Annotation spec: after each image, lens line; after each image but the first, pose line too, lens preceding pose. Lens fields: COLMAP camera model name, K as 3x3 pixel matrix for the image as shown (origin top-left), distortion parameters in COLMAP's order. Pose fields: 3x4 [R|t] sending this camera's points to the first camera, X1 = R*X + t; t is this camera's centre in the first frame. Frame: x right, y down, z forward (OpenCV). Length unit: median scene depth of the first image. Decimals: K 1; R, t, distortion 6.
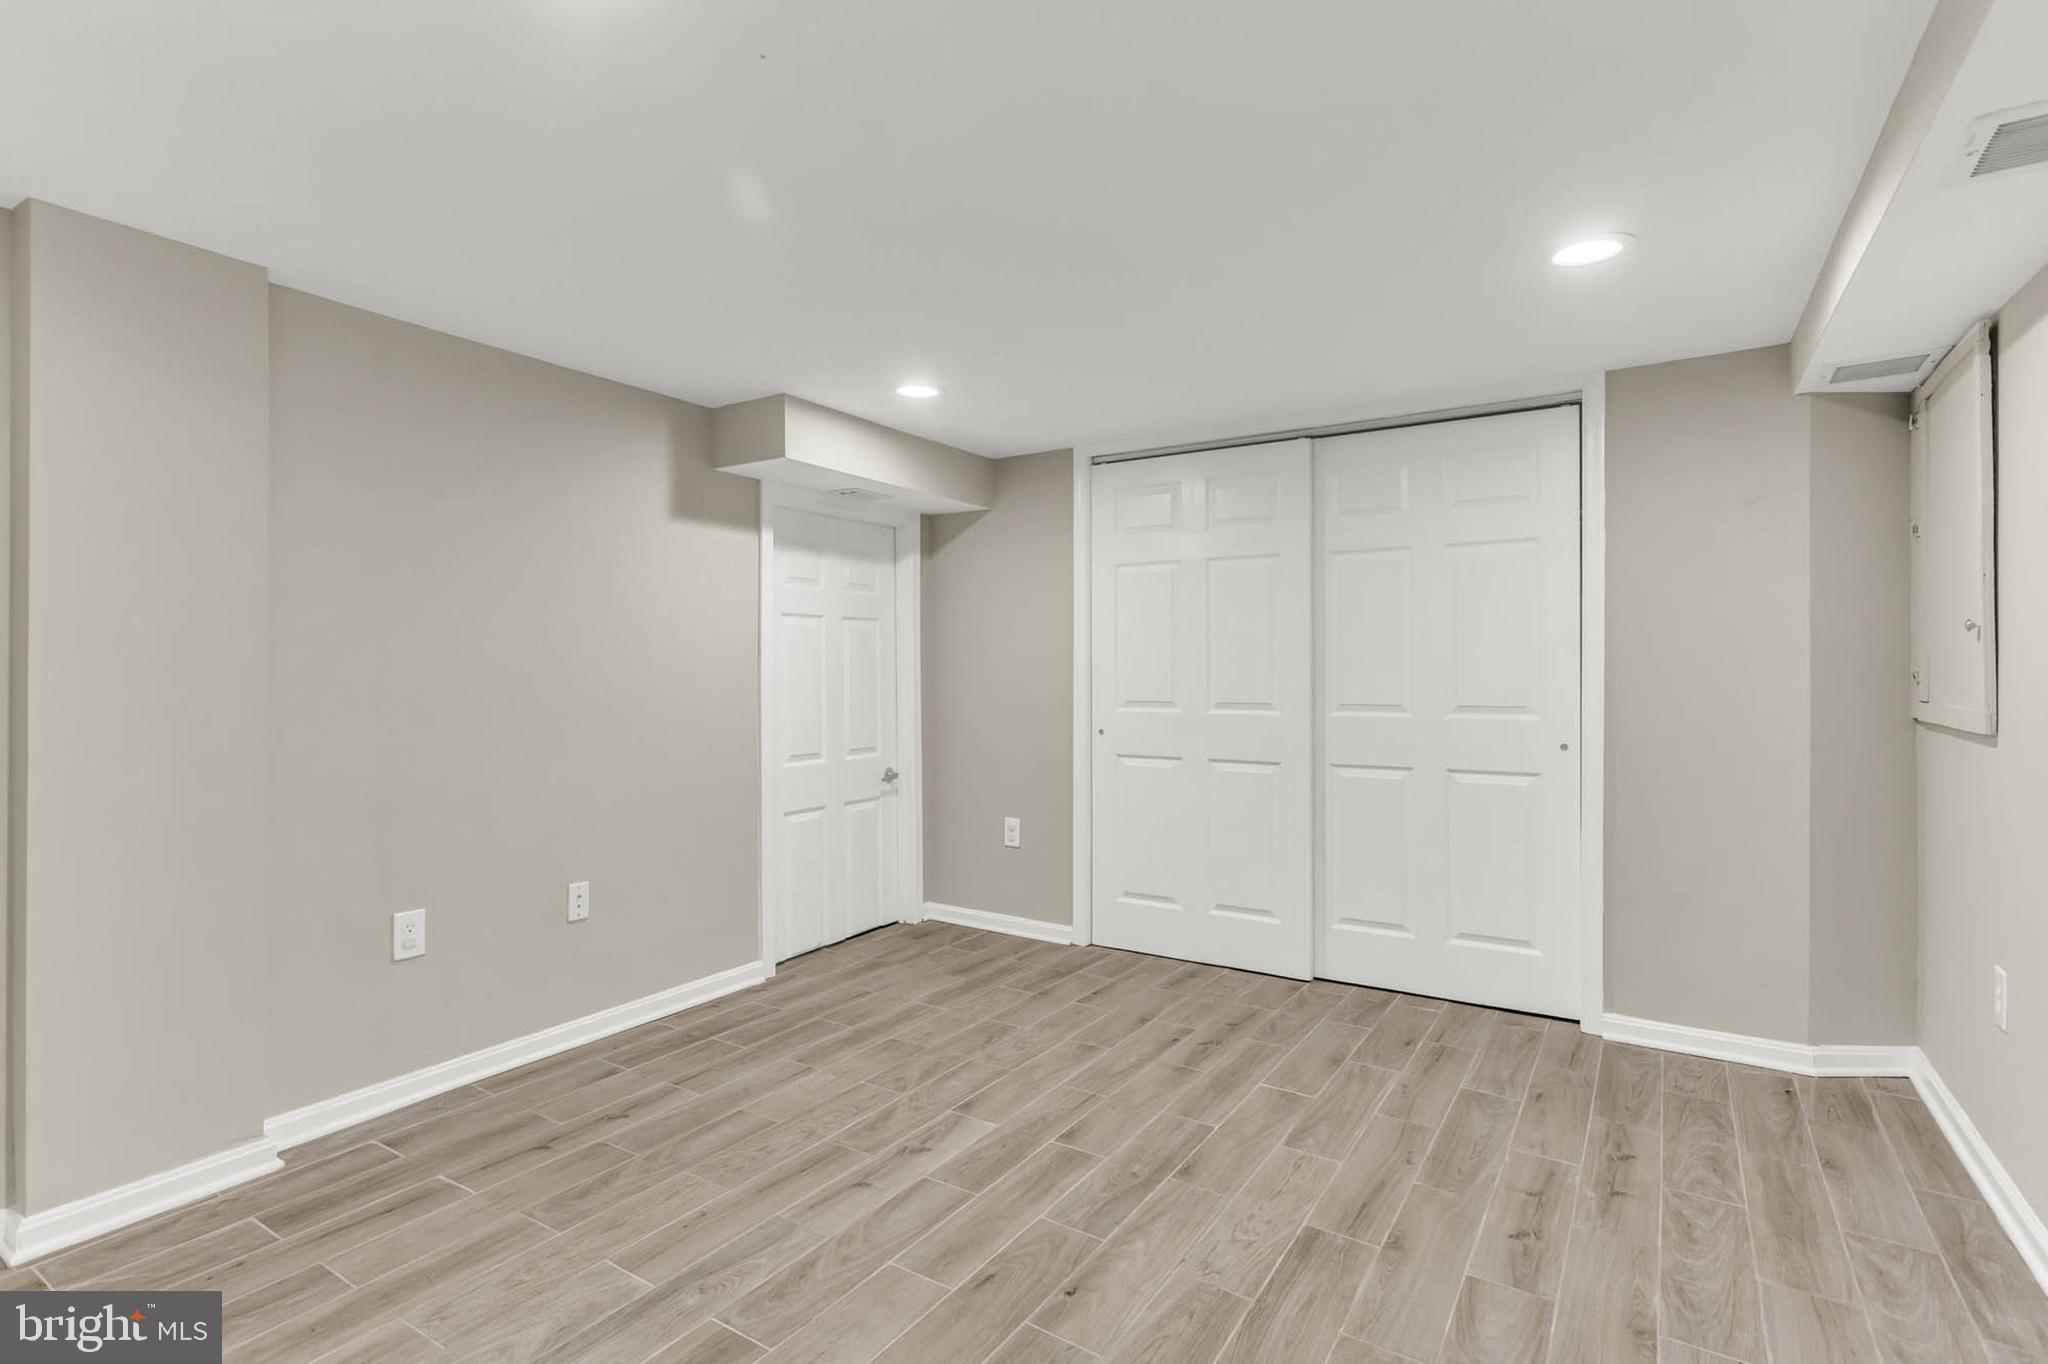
lens RADIAL K [[954.7, 0, 1024.0], [0, 954.7, 682.0], [0, 0, 1]] dist [0.000568, -0.000058]
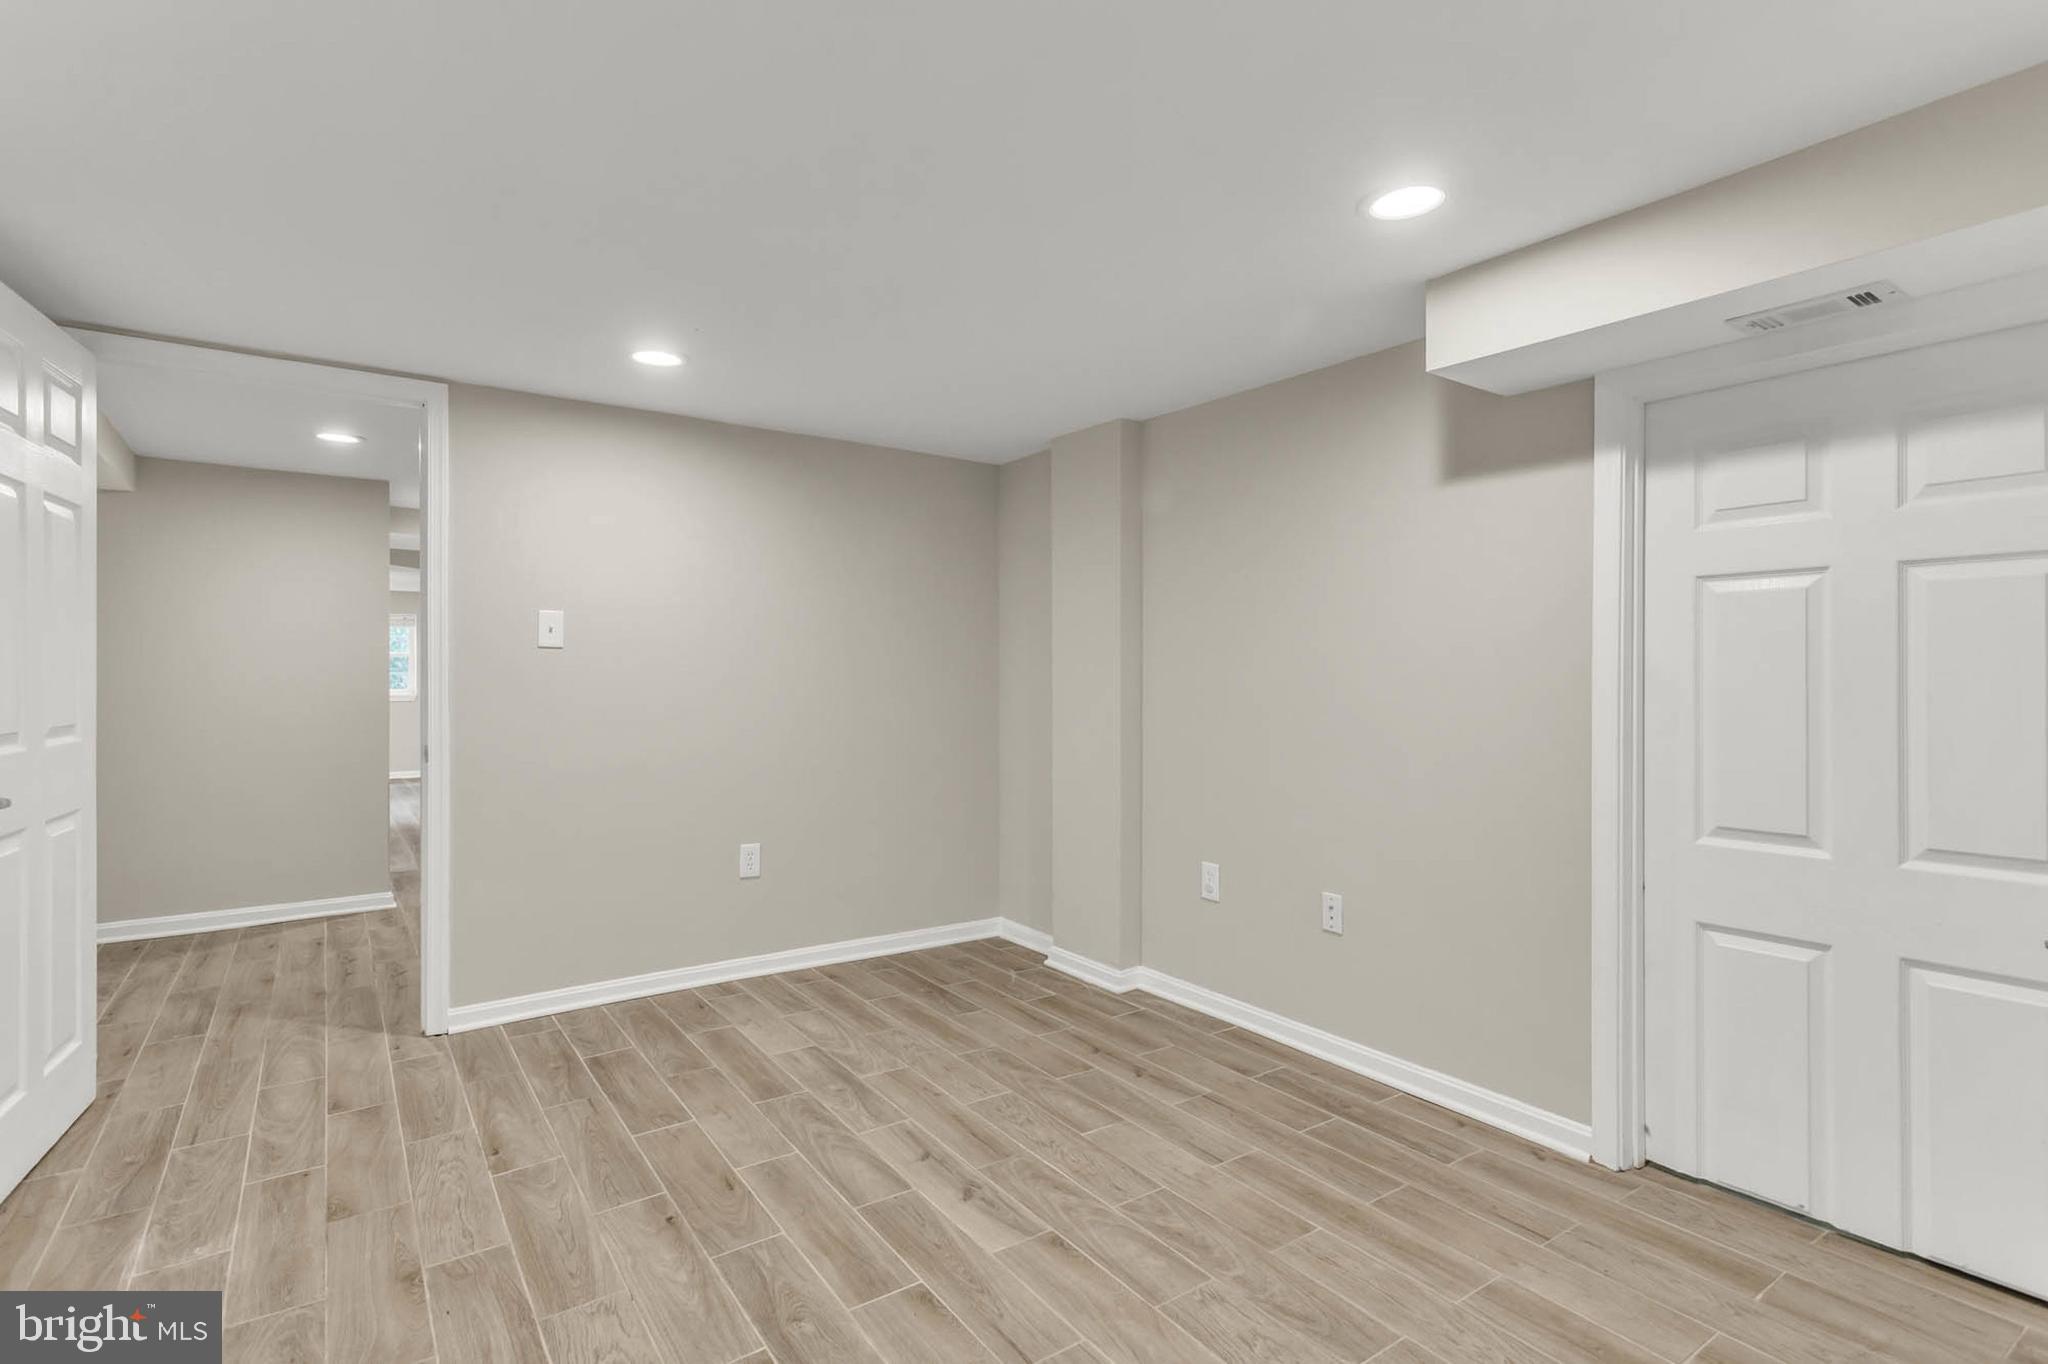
lens RADIAL K [[1009.2, 0, 1024.0], [0, 1009.2, 682.0], [0, 0, 1]] dist [0.002246, -0.000118]
pose [[-0.370207, 0.008044, -0.928914, 0.744485], [-0.013692, 0.999807, 0.014115, -0.017921], [0.928848, 0.017944, -0.370025, 1.351470]]
